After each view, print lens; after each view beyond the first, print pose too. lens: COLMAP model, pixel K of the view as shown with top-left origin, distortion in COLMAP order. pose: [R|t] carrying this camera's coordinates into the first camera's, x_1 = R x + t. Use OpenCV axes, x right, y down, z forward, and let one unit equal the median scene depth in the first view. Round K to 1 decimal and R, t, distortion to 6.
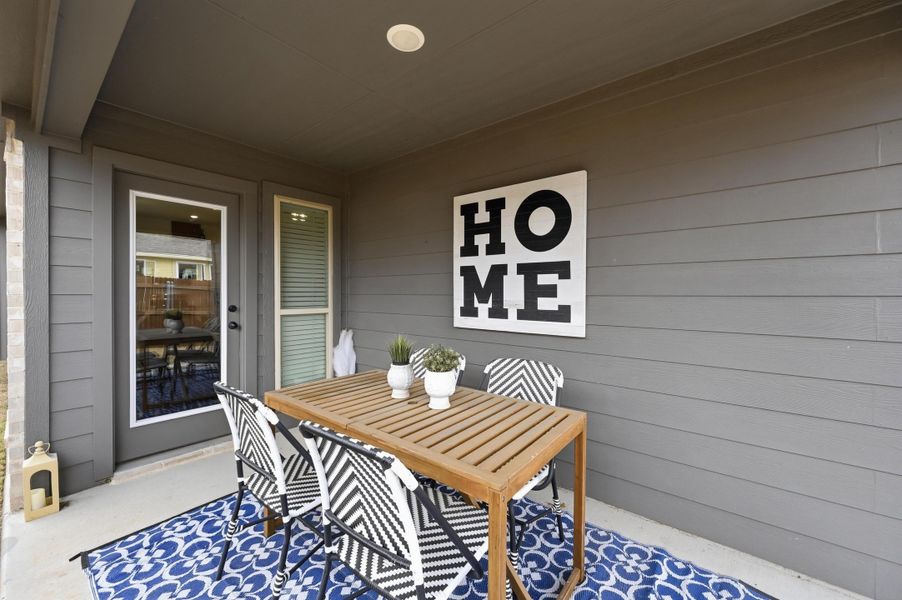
lens RADIAL K [[350.4, 0, 451.5], [0, 350.4, 297.8], [0, 0, 1]] dist [-0.000859, 0.000219]
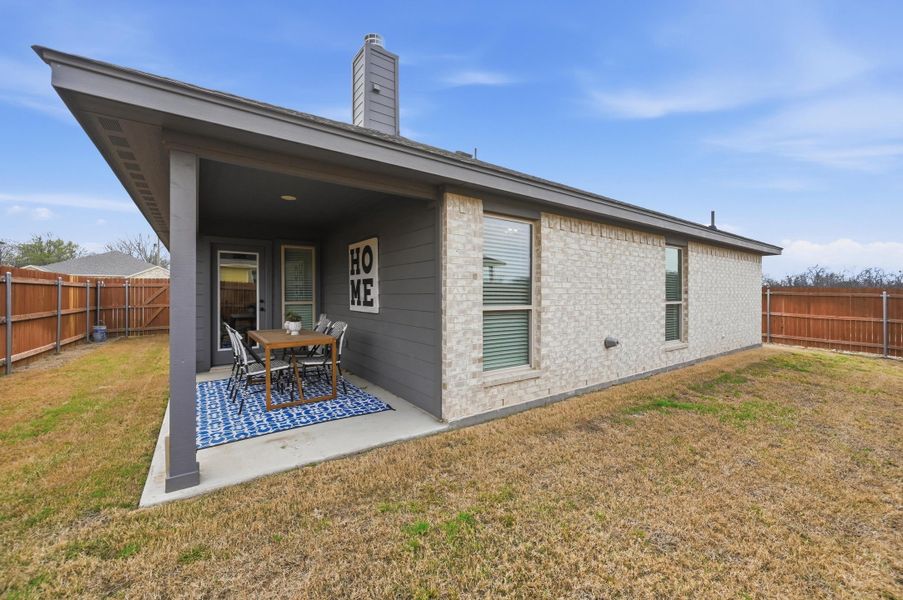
lens RADIAL K [[350.8, 0, 453.4], [0, 350.8, 296.8], [0, 0, 1]] dist [-0.000859, 0.000219]
pose [[0.965872, -0.000805, -0.259019, 1.205653], [-0.000688, 0.999984, -0.005672, 0.018938], [0.259019, 0.005657, 0.965856, -0.852390]]
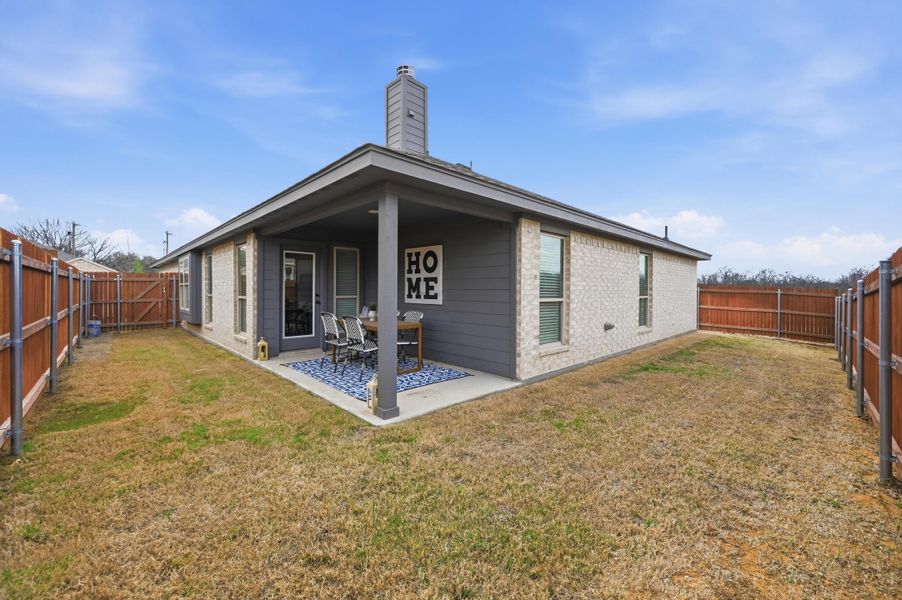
lens RADIAL K [[350.4, 0, 454.0], [0, 350.4, 294.2], [0, 0, 1]] dist [-0.000859, 0.000219]
pose [[0.993321, 0.002932, -0.115344, 0.683615], [-0.003091, 0.999995, -0.001196, 0.028618], [0.115340, 0.001545, 0.993325, -1.499143]]
